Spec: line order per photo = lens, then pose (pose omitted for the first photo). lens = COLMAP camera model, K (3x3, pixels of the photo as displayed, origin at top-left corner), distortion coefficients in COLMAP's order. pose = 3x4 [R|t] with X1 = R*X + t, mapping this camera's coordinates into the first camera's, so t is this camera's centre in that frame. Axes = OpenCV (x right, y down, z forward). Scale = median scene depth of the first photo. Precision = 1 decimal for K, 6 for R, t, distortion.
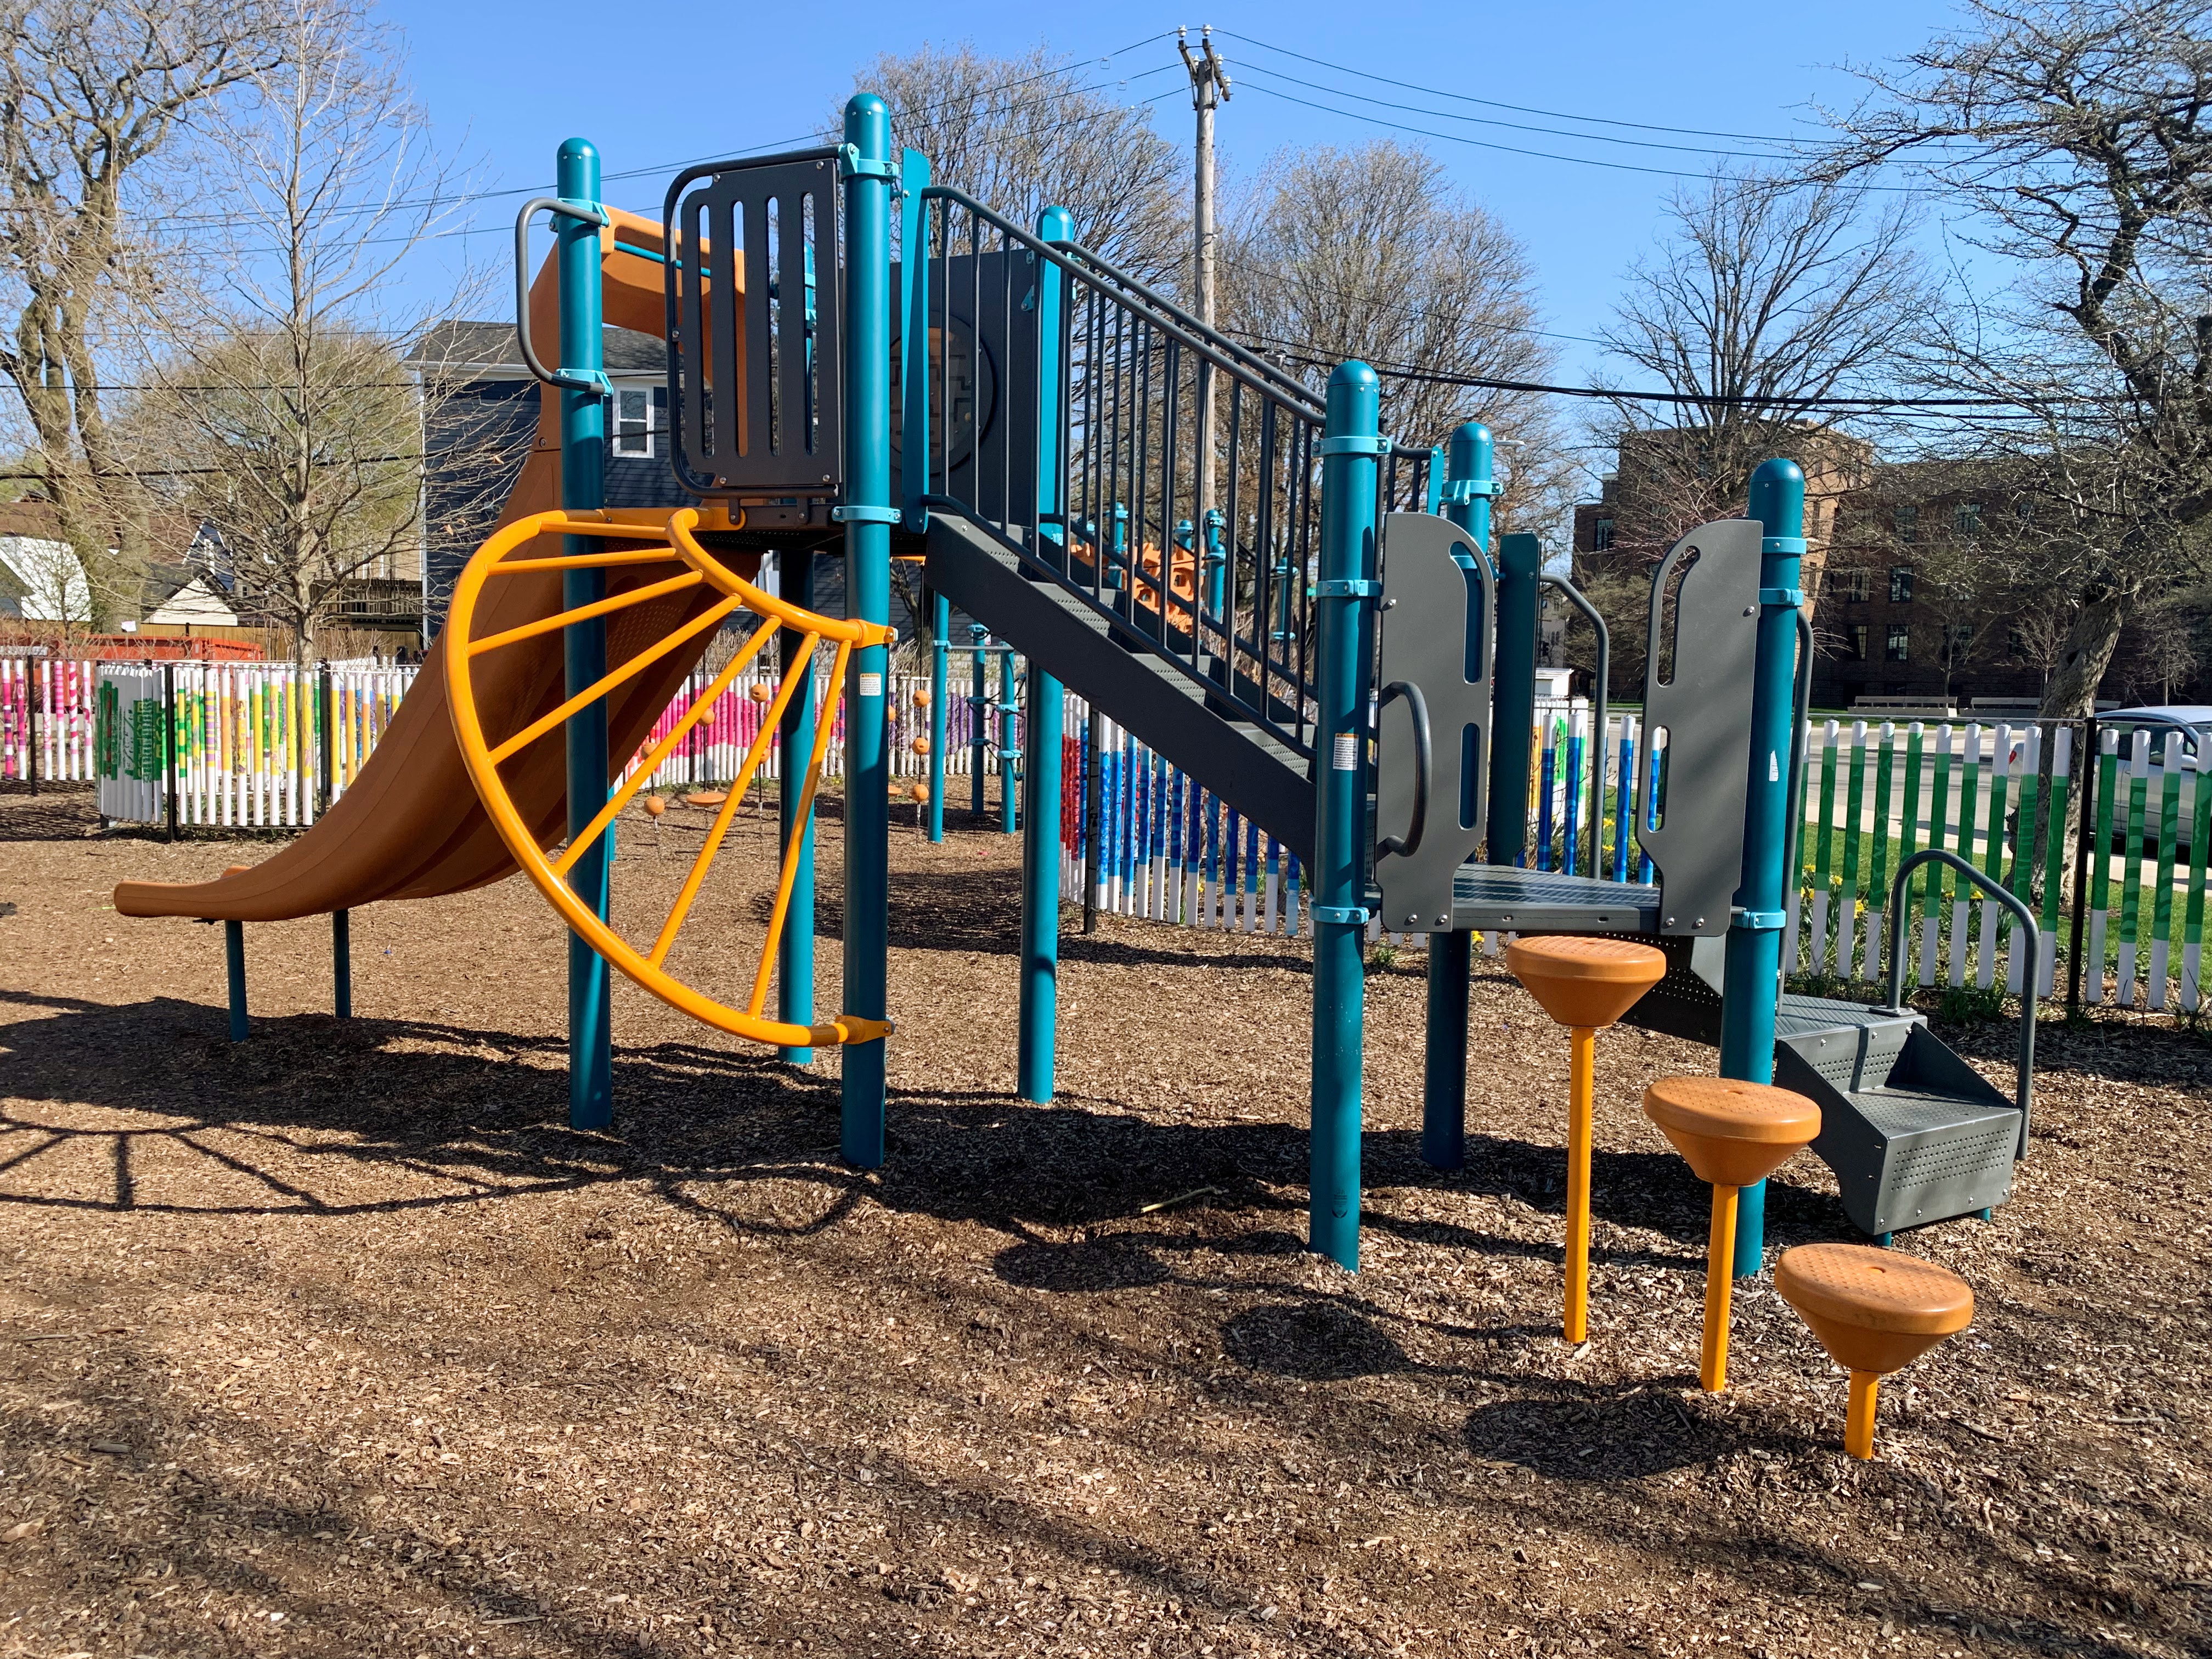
lens RADIAL K [[1681.3, 0, 1109.9], [0, 1681.3, 808.0], [0, 0, 1]] dist [0.005822, 0.002094]
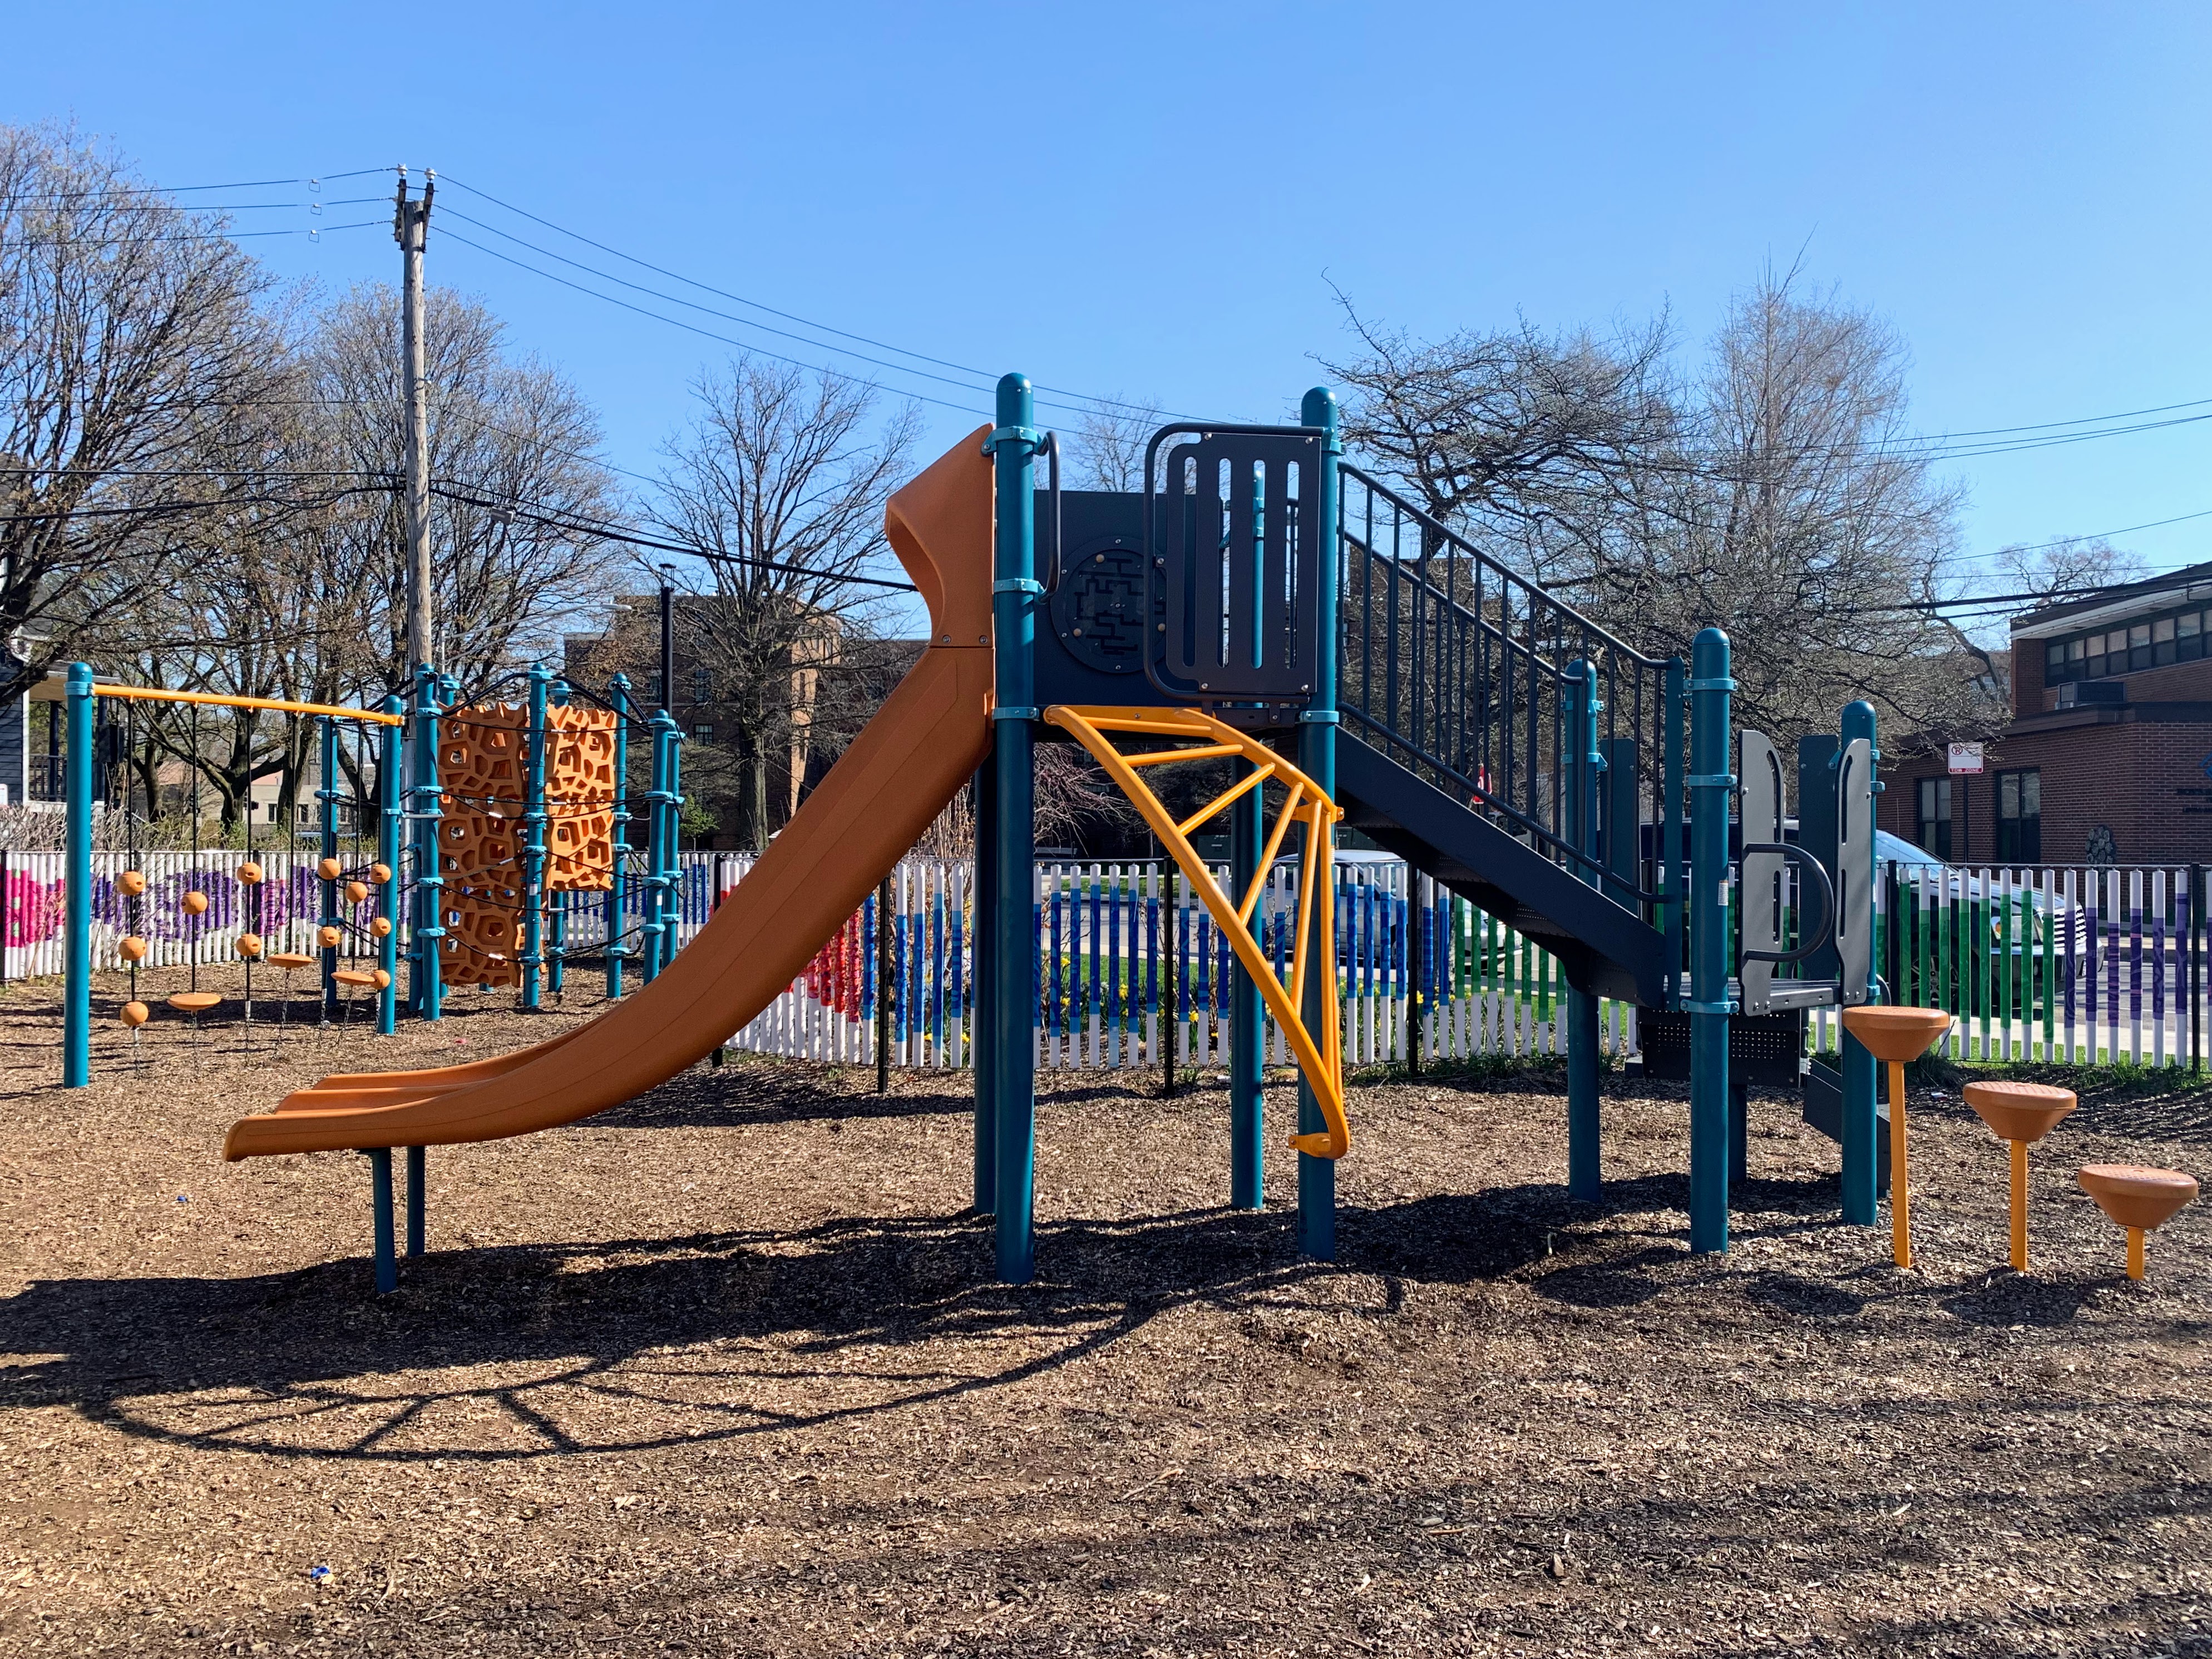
lens RADIAL K [[1701.2, 0, 1093.8], [0, 1701.2, 827.7], [0, 0, 1]] dist [0.055997, -0.089541]
pose [[0.819122, -0.016439, 0.573384, -0.456702], [0.063553, 0.996036, -0.062234, -0.012680], [-0.570088, 0.087418, 0.816920, 0.037960]]
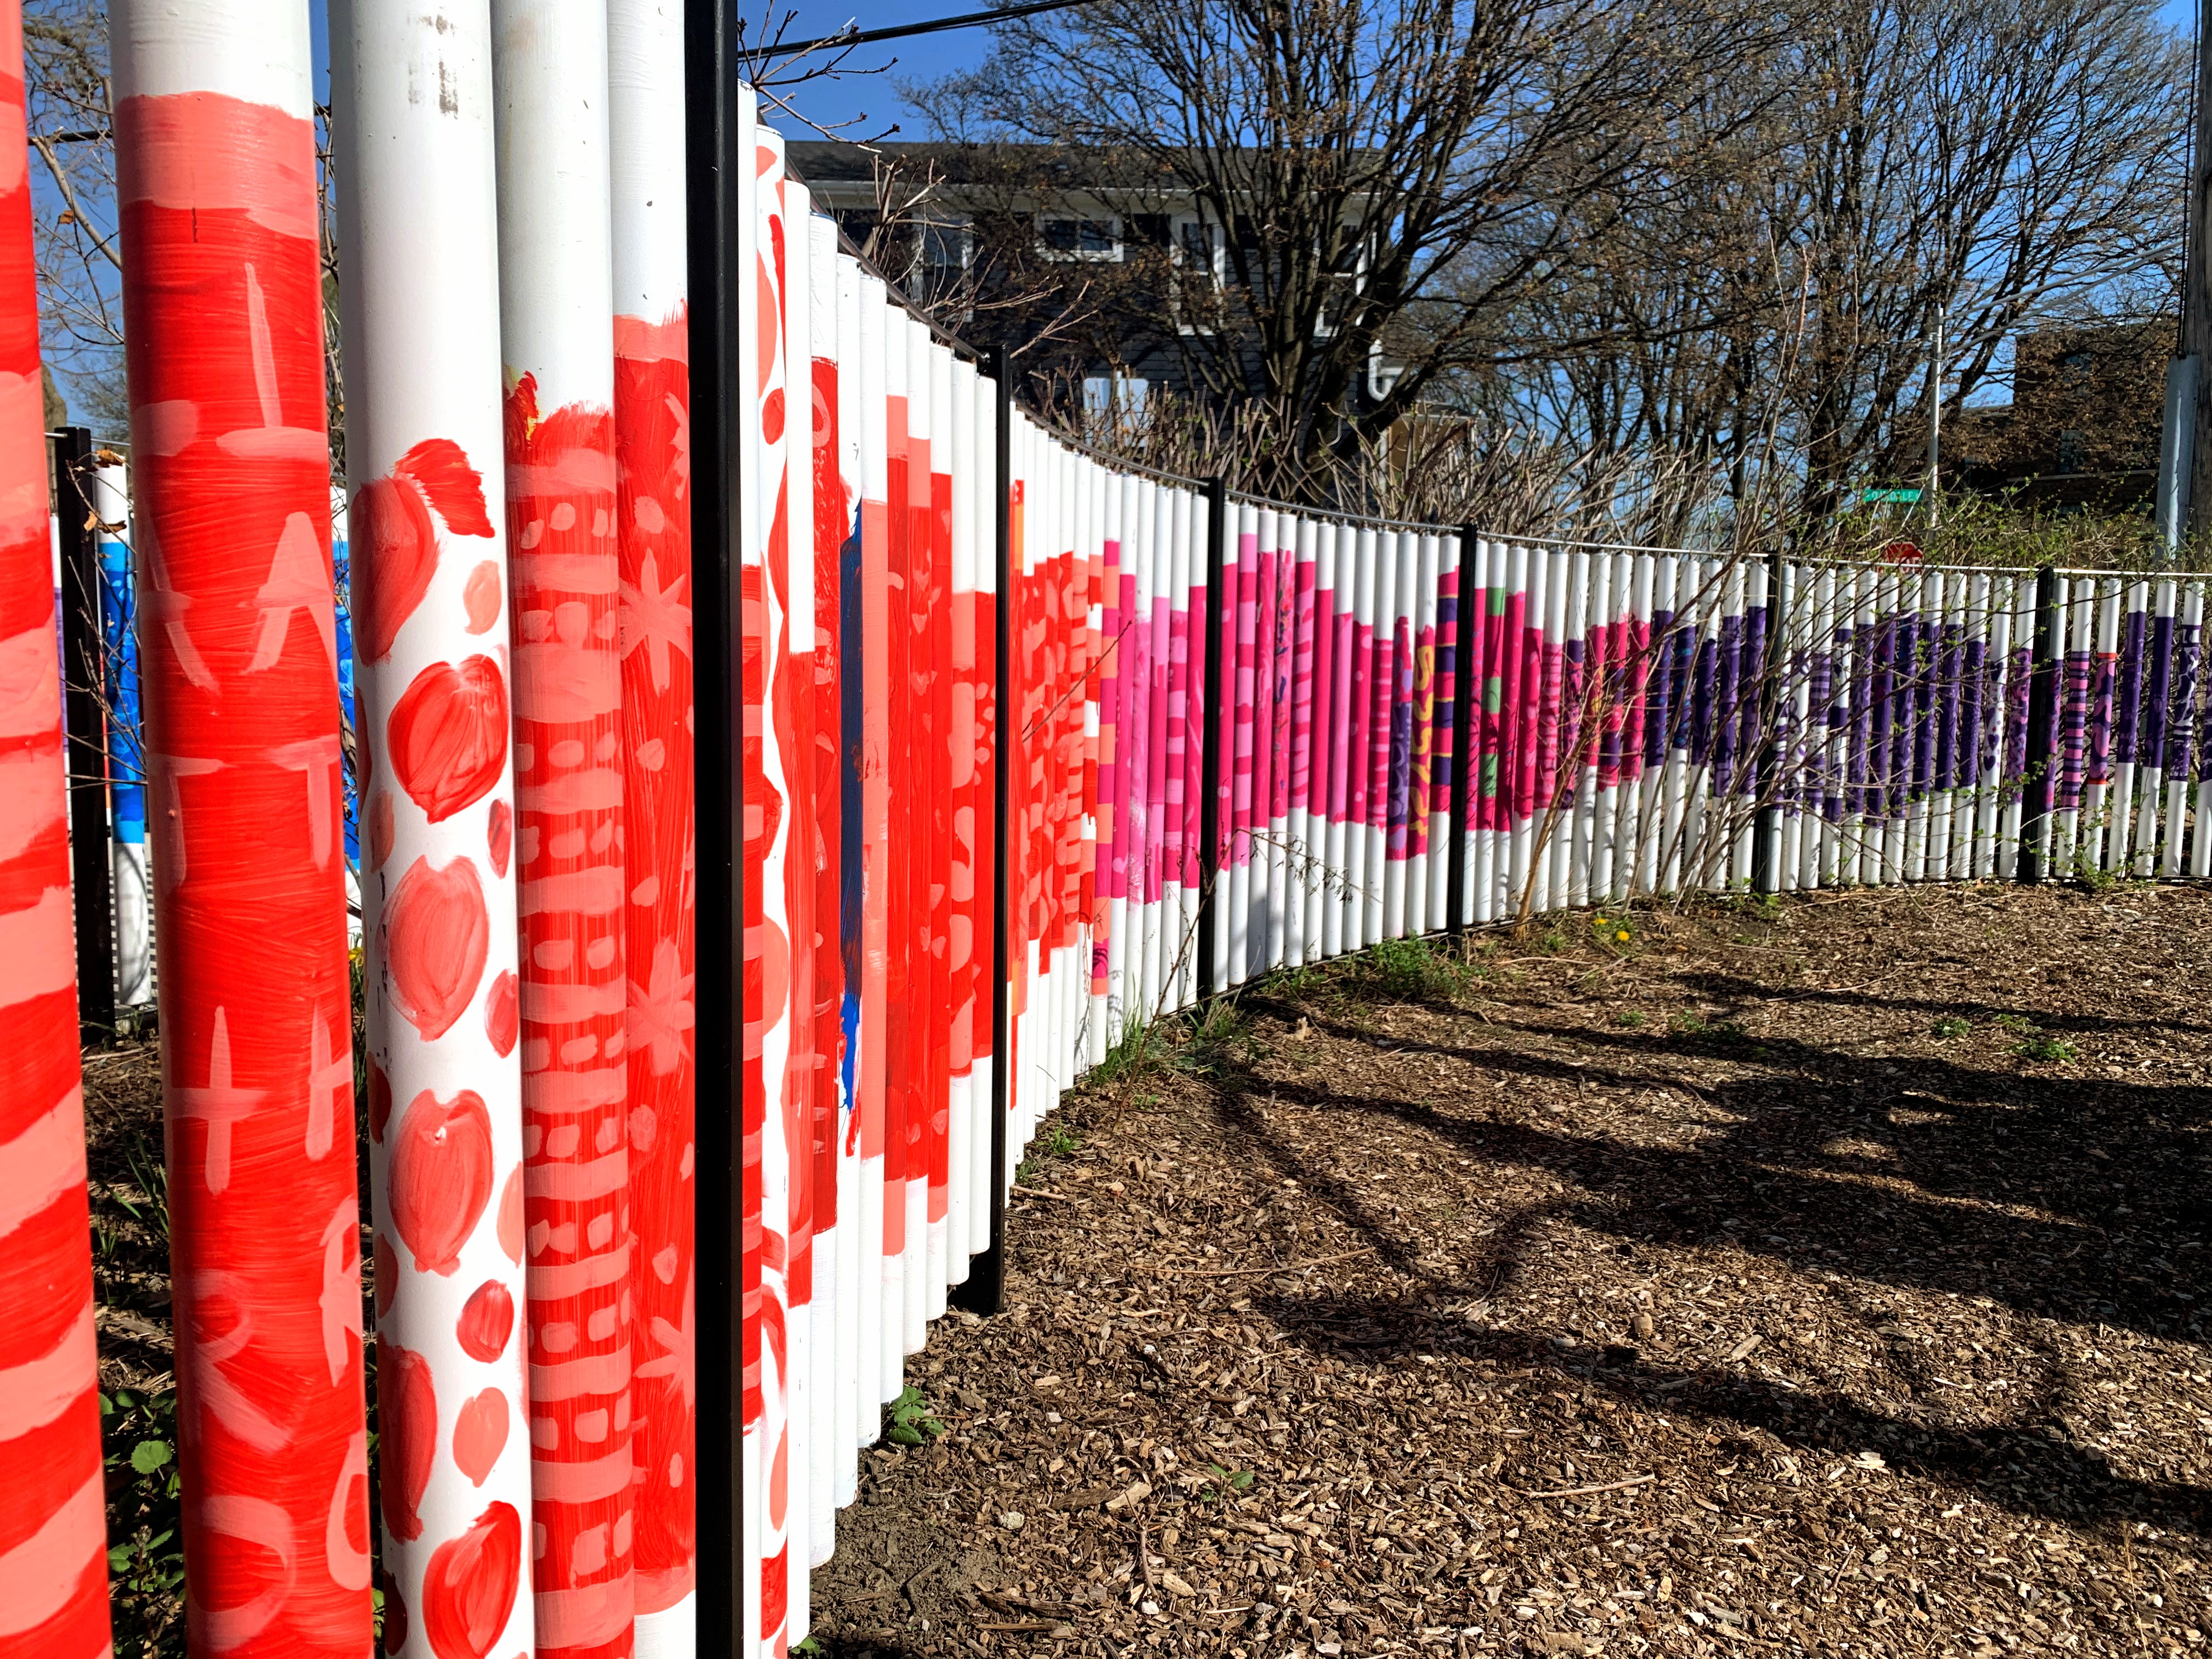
lens RADIAL K [[1651.1, 0, 1106.0], [0, 1651.1, 829.5], [0, 0, 1]] dist [0.157956, -0.276749]
pose [[0.996149, -0.002454, -0.087644, -0.436496], [0.003999, 0.999840, 0.017453, -0.074565], [0.087587, -0.017737, 0.995999, 1.411828]]
